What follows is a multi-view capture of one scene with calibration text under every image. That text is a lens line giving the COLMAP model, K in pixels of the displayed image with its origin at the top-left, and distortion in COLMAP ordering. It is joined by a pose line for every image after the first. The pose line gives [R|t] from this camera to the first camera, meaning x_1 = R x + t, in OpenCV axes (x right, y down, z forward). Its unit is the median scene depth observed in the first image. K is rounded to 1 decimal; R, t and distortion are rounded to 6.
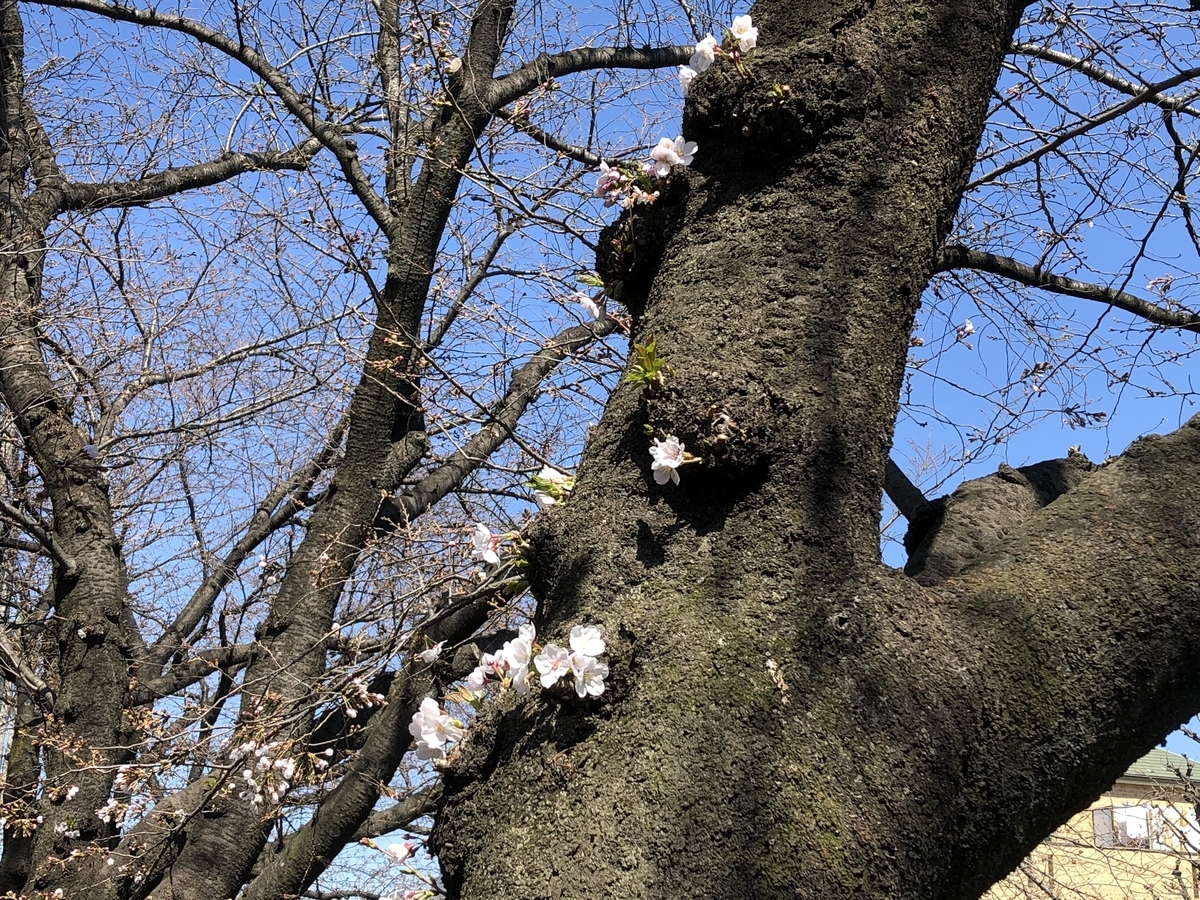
lens RADIAL K [[1749.7, 0, 600.4], [0, 1749.7, 450.4], [0, 0, 1]] dist [-0.015959, 0.000000]
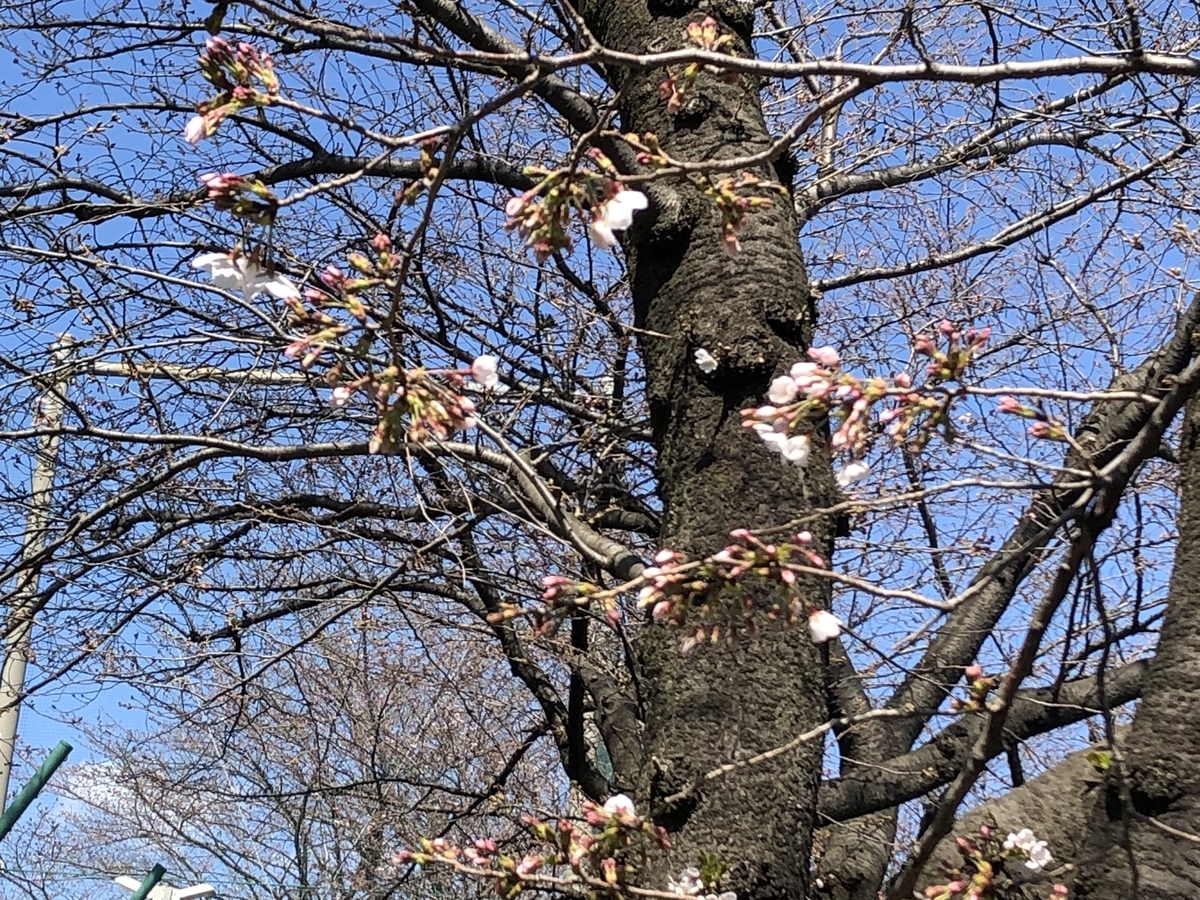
lens RADIAL K [[2928.5, 0, 600.0], [0, 2928.5, 449.7], [0, 0, 1]] dist [-0.057013, 0.000000]
pose [[0.941283, -0.085578, -0.326593, -0.120714], [0.070981, 0.995883, -0.056378, 0.153343], [0.330073, 0.029886, 0.943482, 0.419642]]
